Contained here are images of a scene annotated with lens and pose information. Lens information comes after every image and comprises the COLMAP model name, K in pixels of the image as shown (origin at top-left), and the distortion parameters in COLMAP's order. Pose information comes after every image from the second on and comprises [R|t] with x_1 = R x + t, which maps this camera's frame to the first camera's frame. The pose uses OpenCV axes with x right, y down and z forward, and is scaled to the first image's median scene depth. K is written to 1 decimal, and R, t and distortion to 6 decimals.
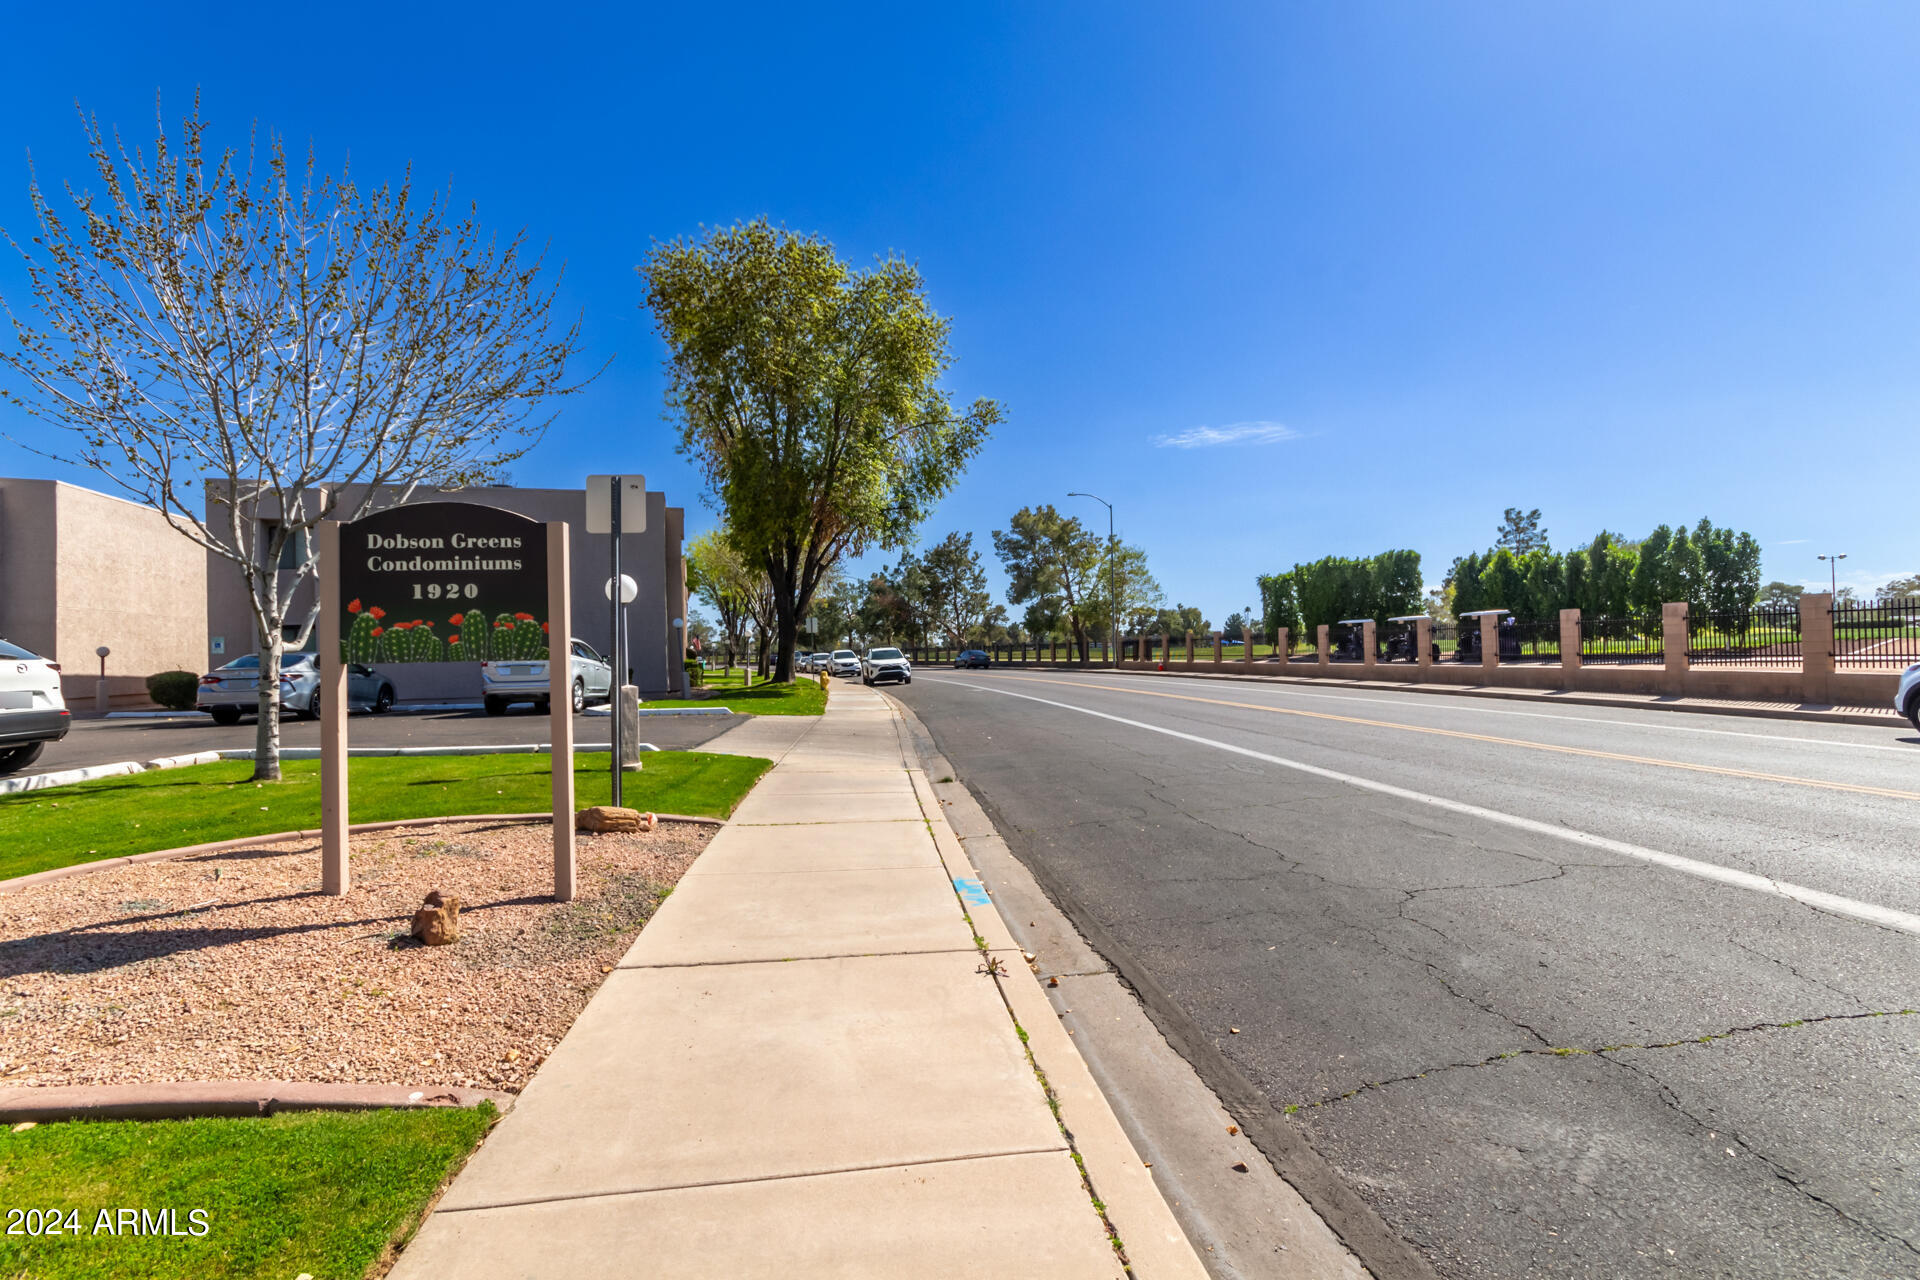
lens RADIAL K [[893.2, 0, 962.4], [0, 893.2, 637.5], [0, 0, 1]] dist [0.004309, 0.003179]
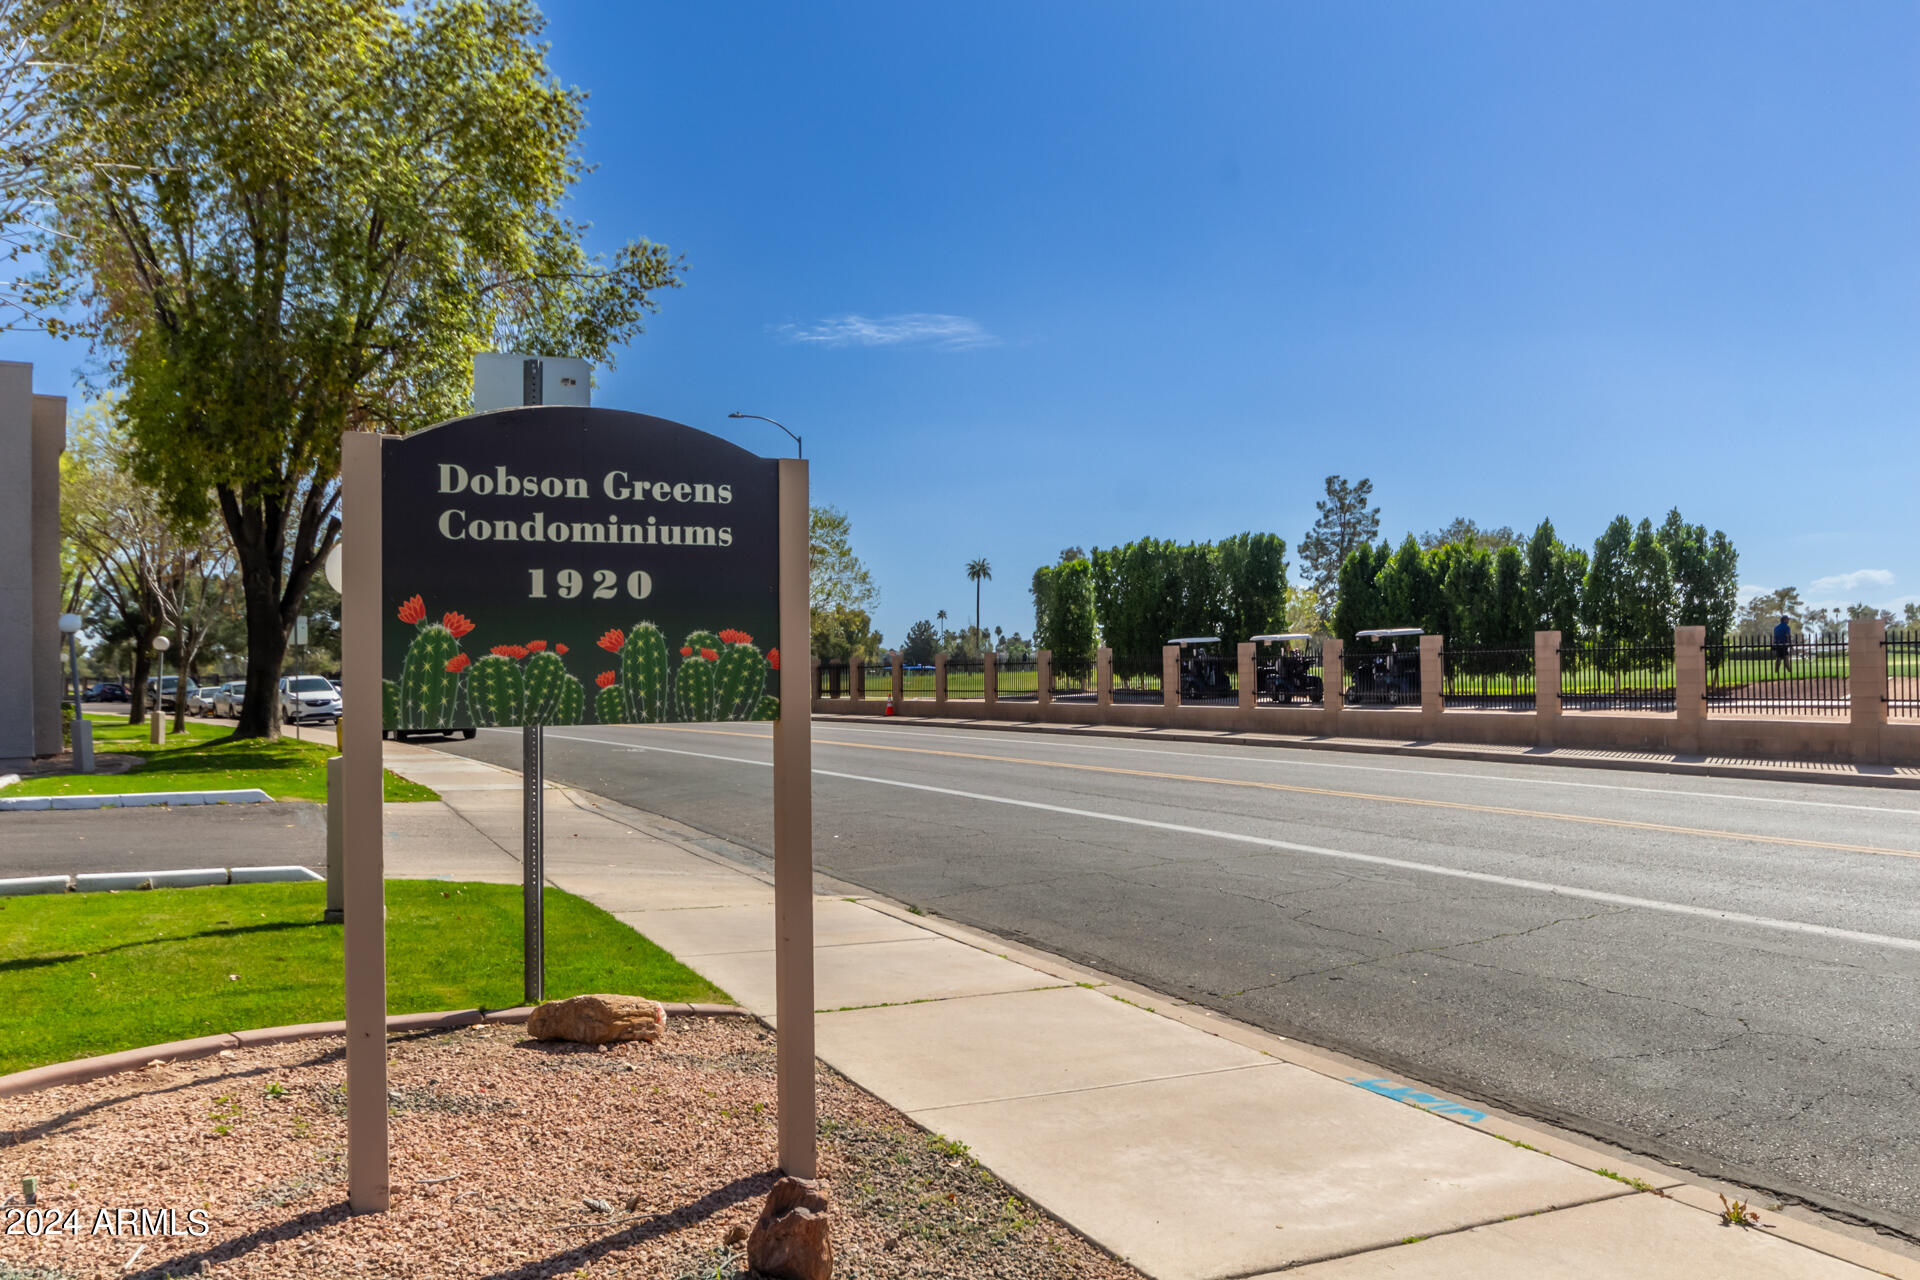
lens RADIAL K [[1514.2, 0, 960.1], [0, 1514.2, 638.0], [0, 0, 1]] dist [-0.007328, 0.004225]
pose [[0.947176, 0.017886, 0.320214, -0.293720], [-0.013912, 0.999795, -0.014693, -0.005322], [-0.320411, 0.009462, 0.947231, 0.057054]]
